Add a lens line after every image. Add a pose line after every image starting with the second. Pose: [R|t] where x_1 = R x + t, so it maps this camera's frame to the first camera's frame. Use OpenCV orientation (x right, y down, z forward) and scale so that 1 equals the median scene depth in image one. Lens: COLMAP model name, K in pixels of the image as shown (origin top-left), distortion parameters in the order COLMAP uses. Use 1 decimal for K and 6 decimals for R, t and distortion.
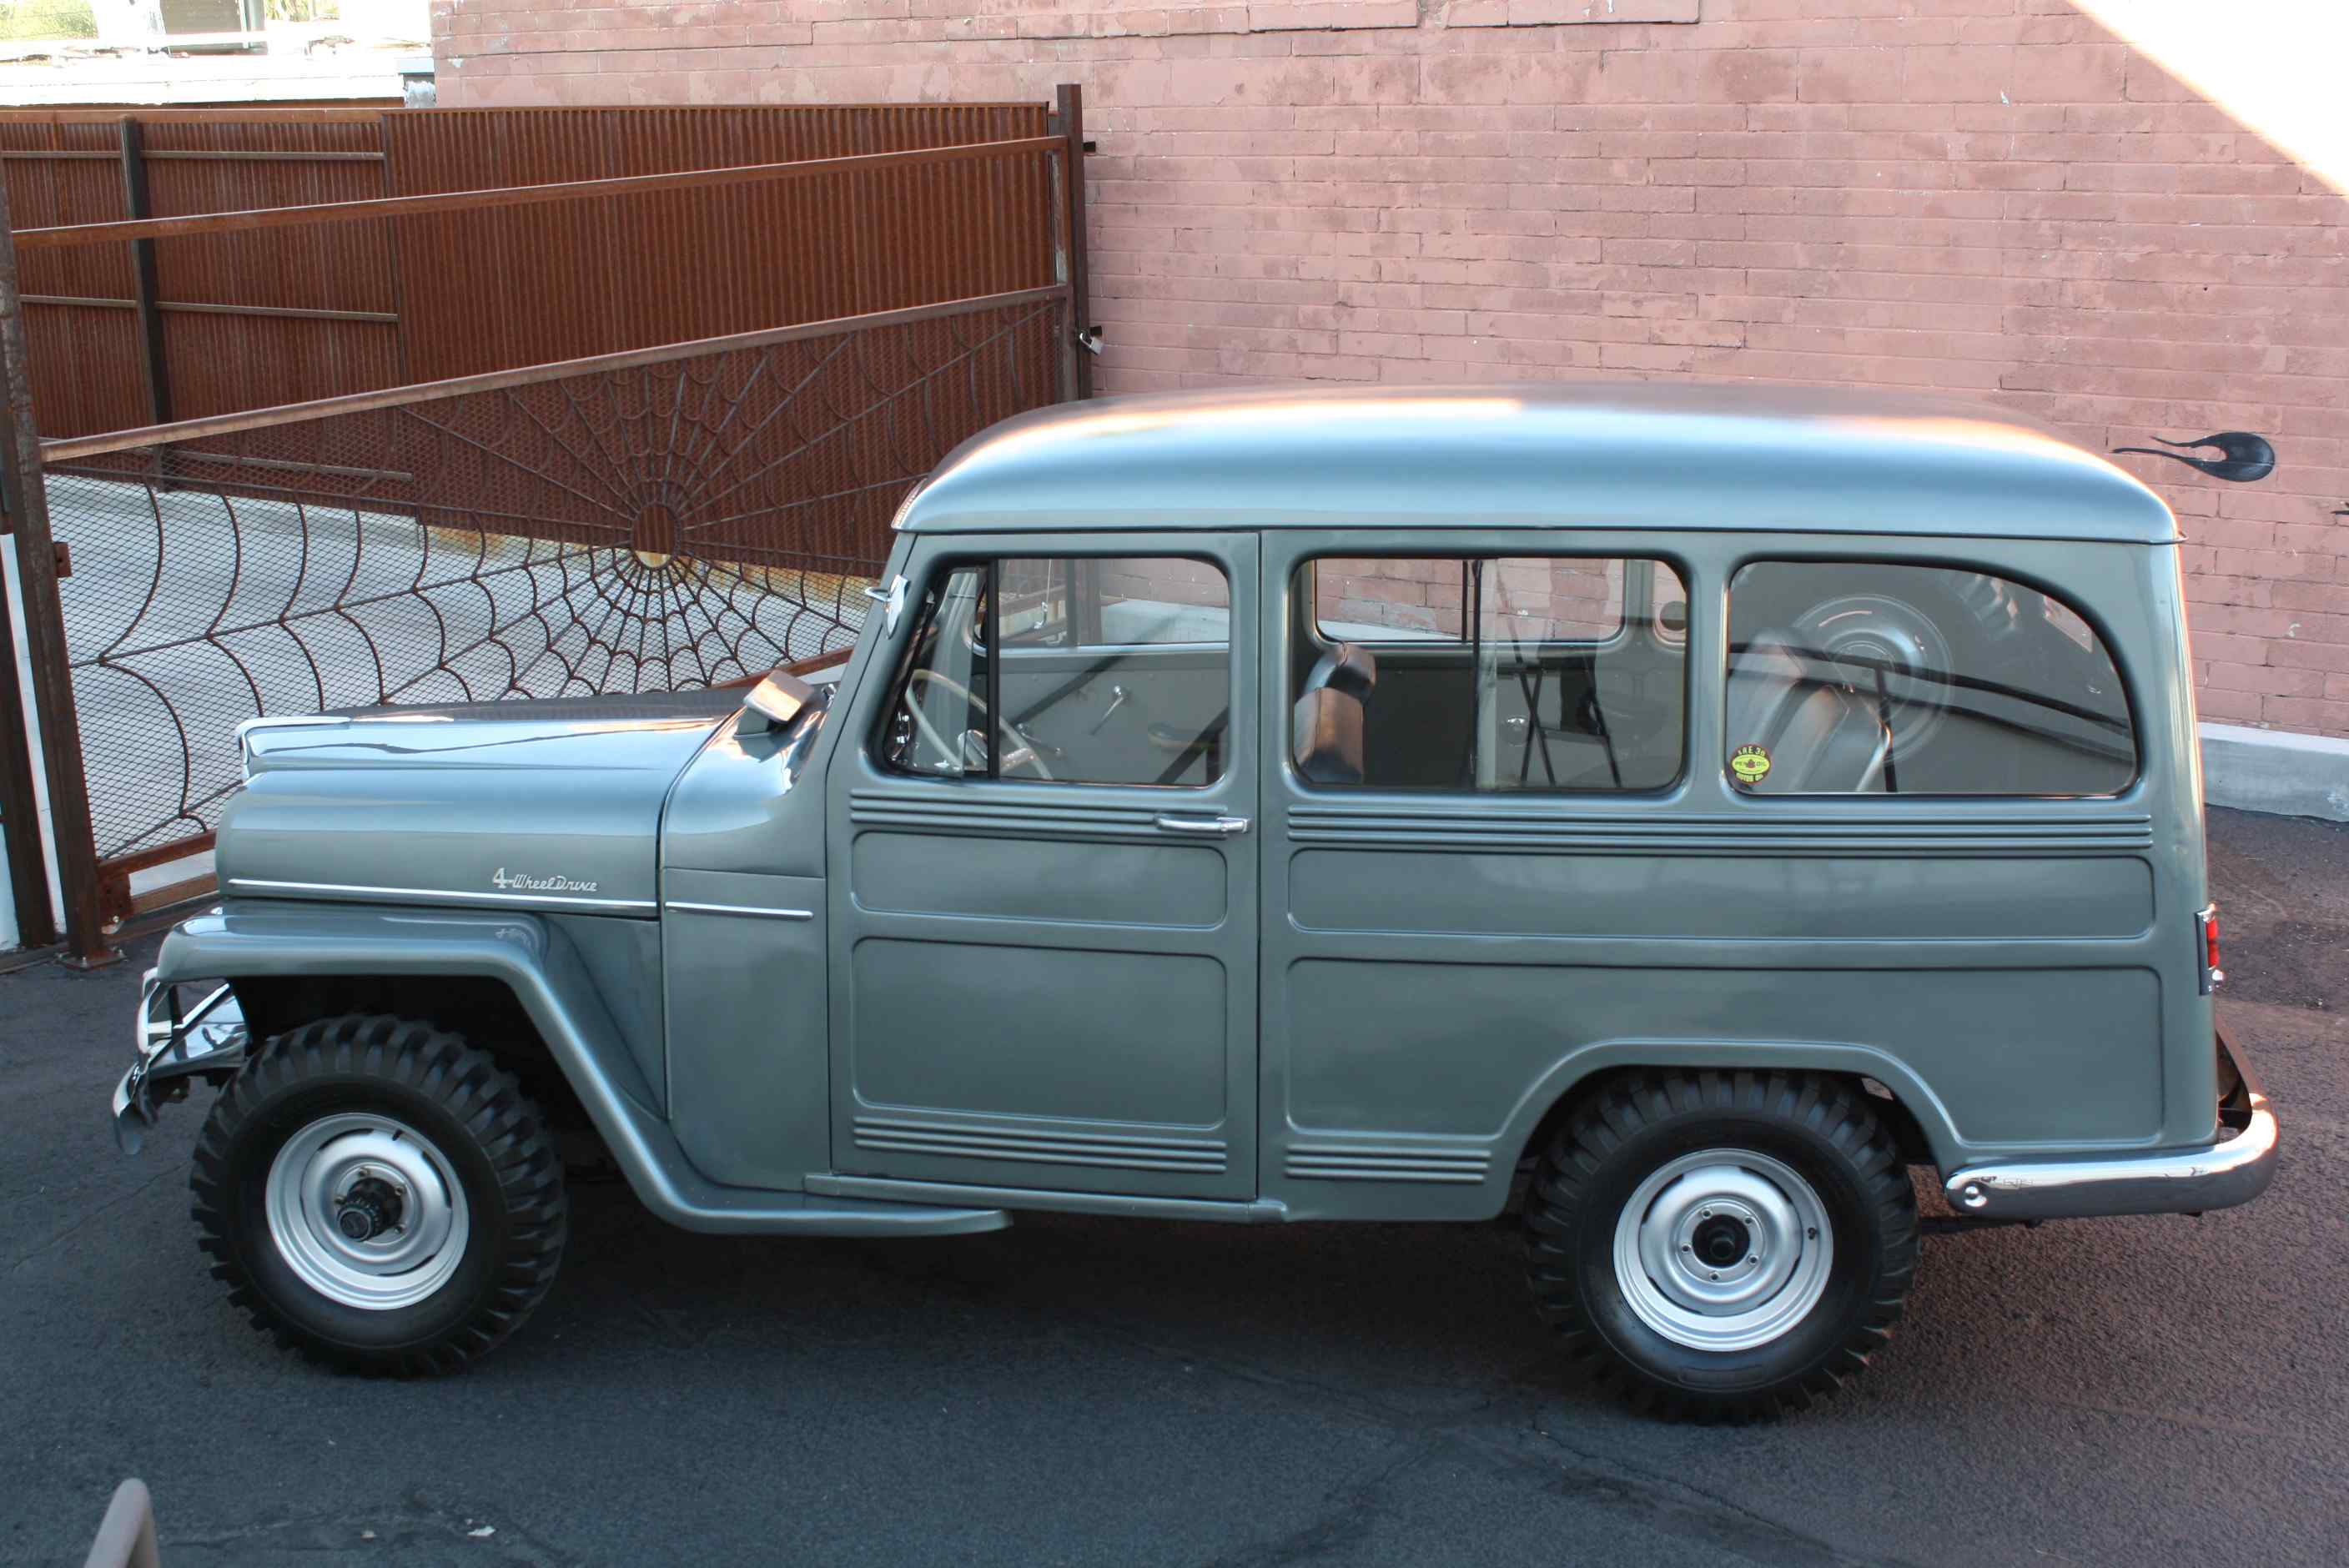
lens RADIAL K [[2856.1, 0, 1179.6], [0, 2856.1, 790.3], [0, 0, 1]] dist [-0.095854, 0.160524]
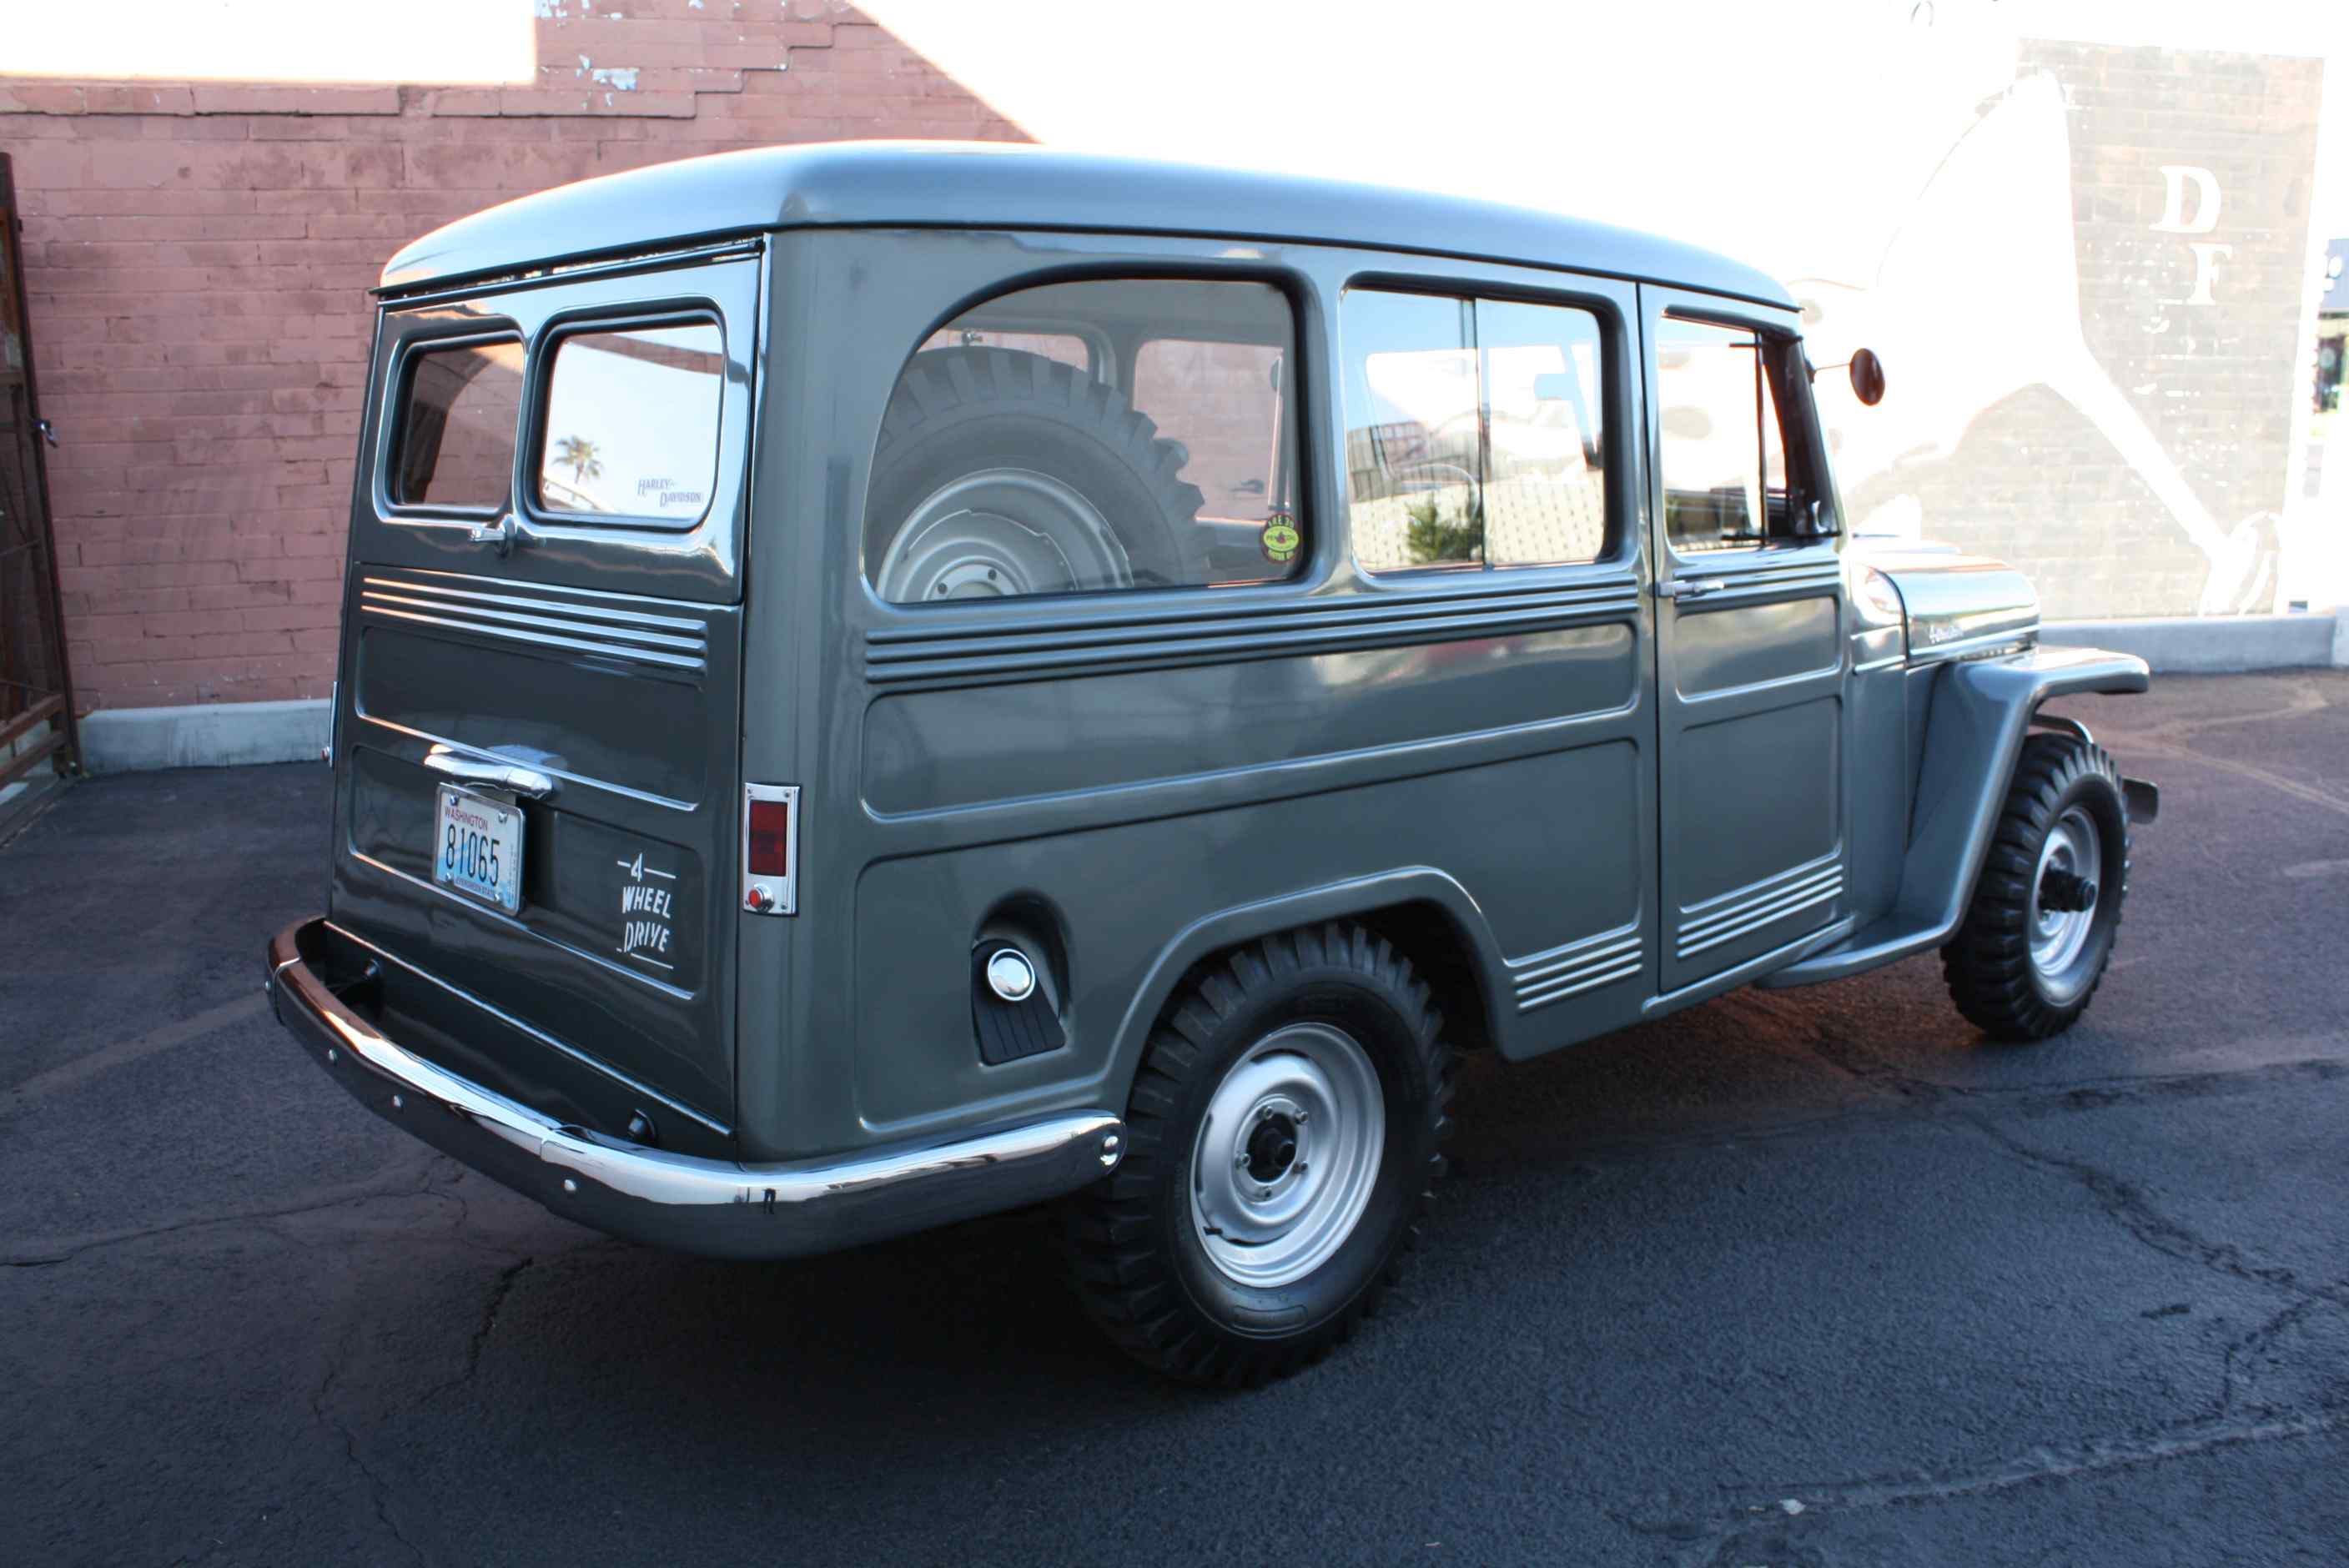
lens RADIAL K [[2057.2, 0, 1188.4], [0, 2057.2, 797.8], [0, 0, 1]] dist [-0.158518, 0.143465]
pose [[0.623848, -0.145098, 0.767959, -0.379545], [0.188809, 0.981490, 0.032064, 0.011583], [-0.758396, 0.124995, 0.639696, 0.384224]]
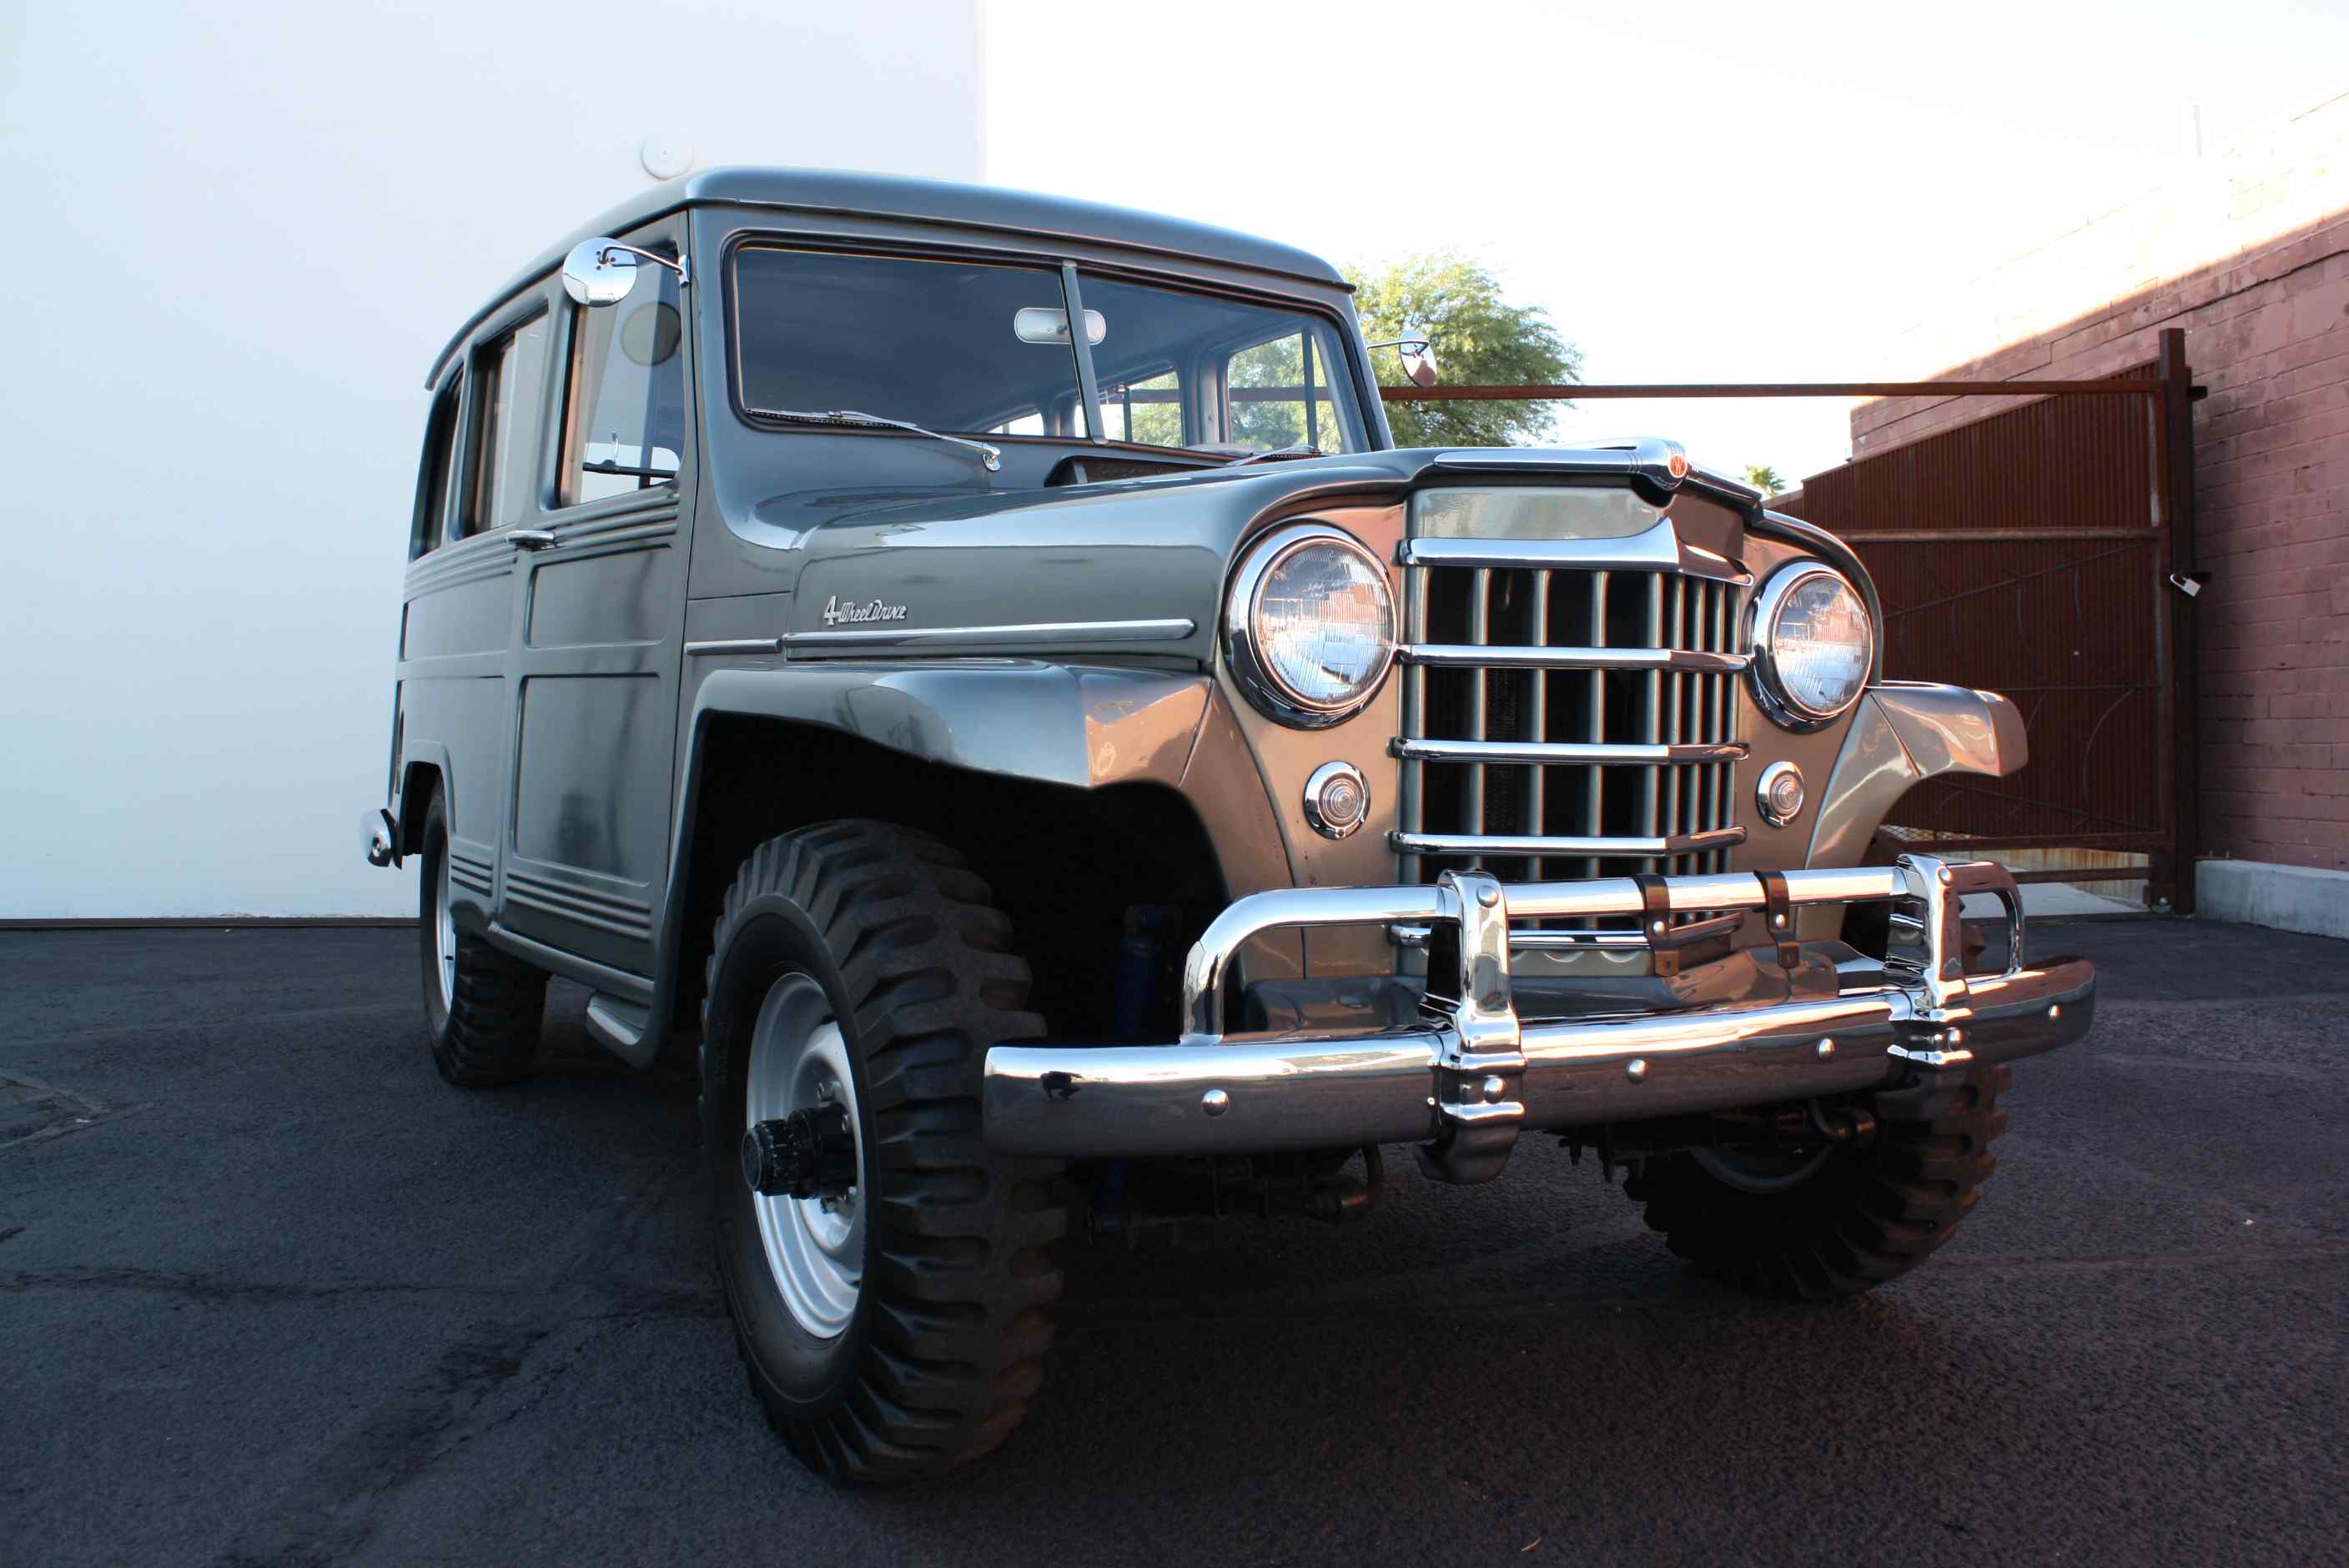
lens RADIAL K [[2004.7, 0, 1190.4], [0, 2004.7, 788.8], [0, 0, 1]] dist [-0.166088, 0.149799]
pose [[0.627597, 0.033697, -0.777809, 0.331692], [-0.196609, 0.973541, -0.116462, 0.067512], [0.753304, 0.226015, 0.617617, 0.421482]]
